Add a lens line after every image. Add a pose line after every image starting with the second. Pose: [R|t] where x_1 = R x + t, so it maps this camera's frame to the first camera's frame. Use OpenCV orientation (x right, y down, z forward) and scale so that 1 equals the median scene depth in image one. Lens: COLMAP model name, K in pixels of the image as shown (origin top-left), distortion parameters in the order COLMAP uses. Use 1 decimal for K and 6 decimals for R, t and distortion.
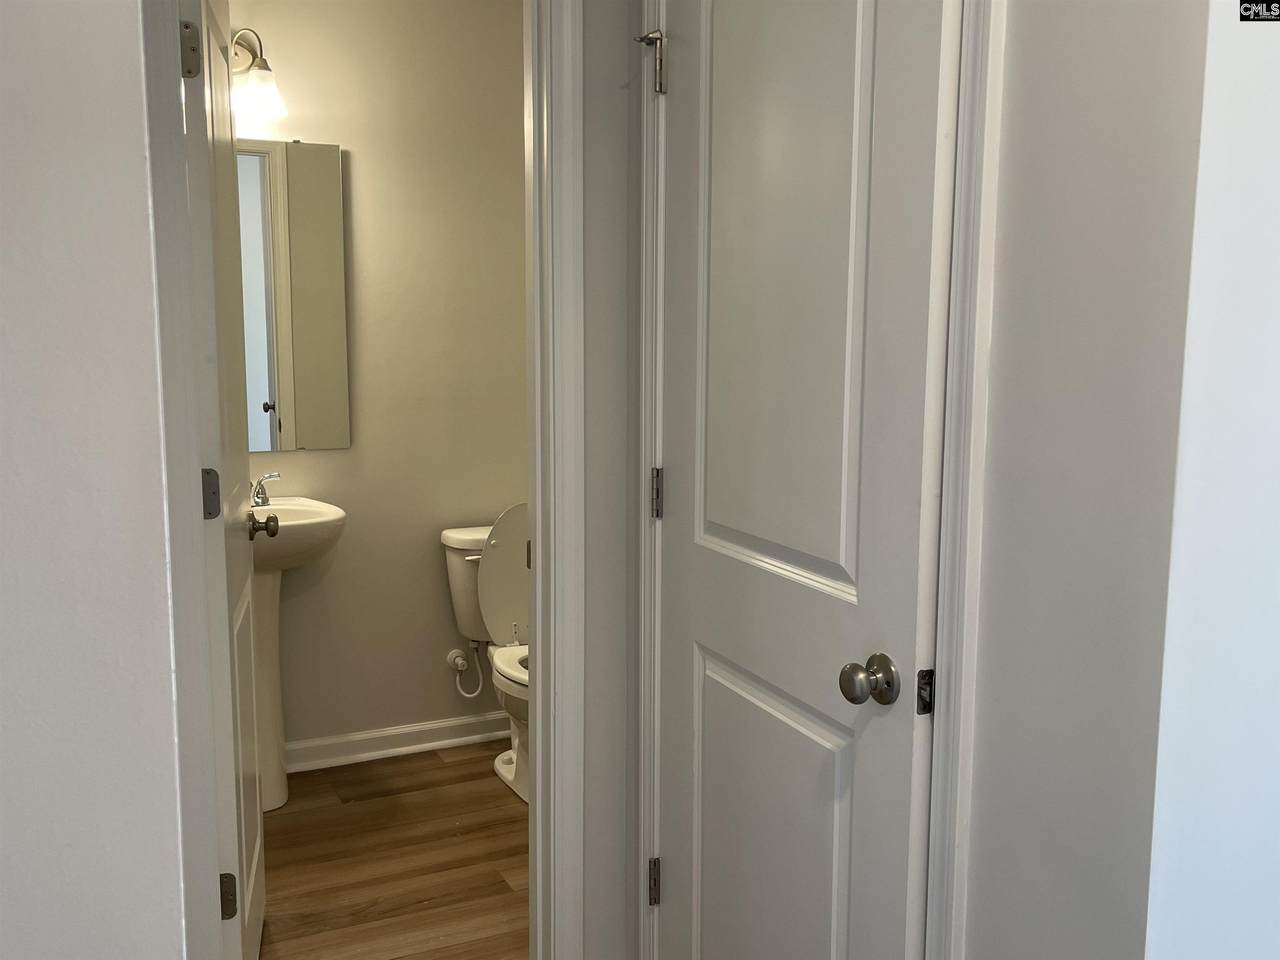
lens RADIAL K [[1148.3, 0, 642.2], [0, 1148.3, 481.1], [0, 0, 1]] dist [-0.000986, -0.002939]
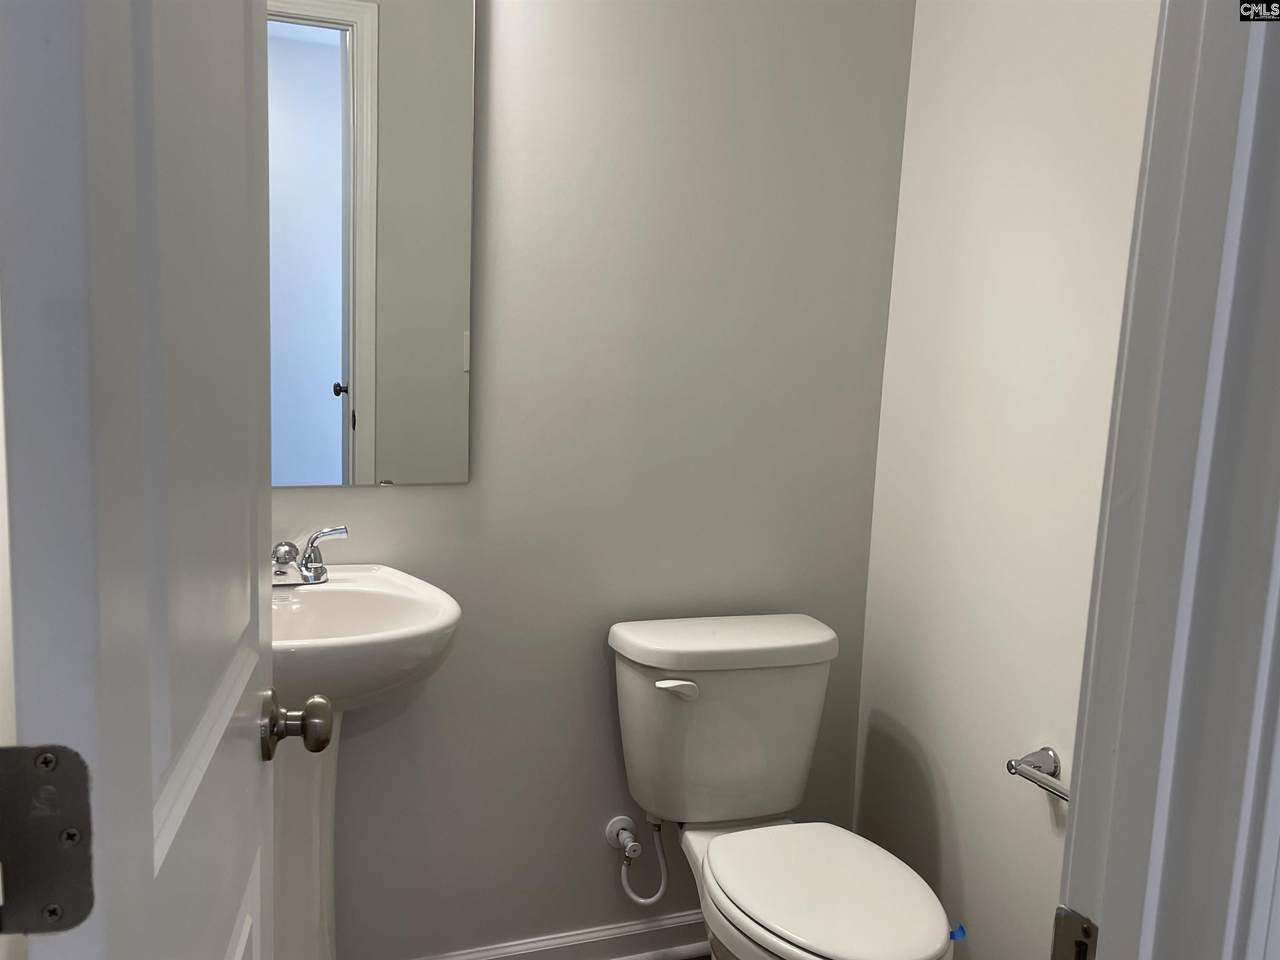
lens RADIAL K [[1148.3, 0, 638.8], [0, 1148.3, 480.1], [0, 0, 1]] dist [-0.000986, -0.002939]
pose [[0.996901, 0.047068, -0.063035, -0.125388], [-0.045829, 0.998729, 0.020959, -0.045600], [0.063941, -0.018005, 0.997791, 0.405729]]
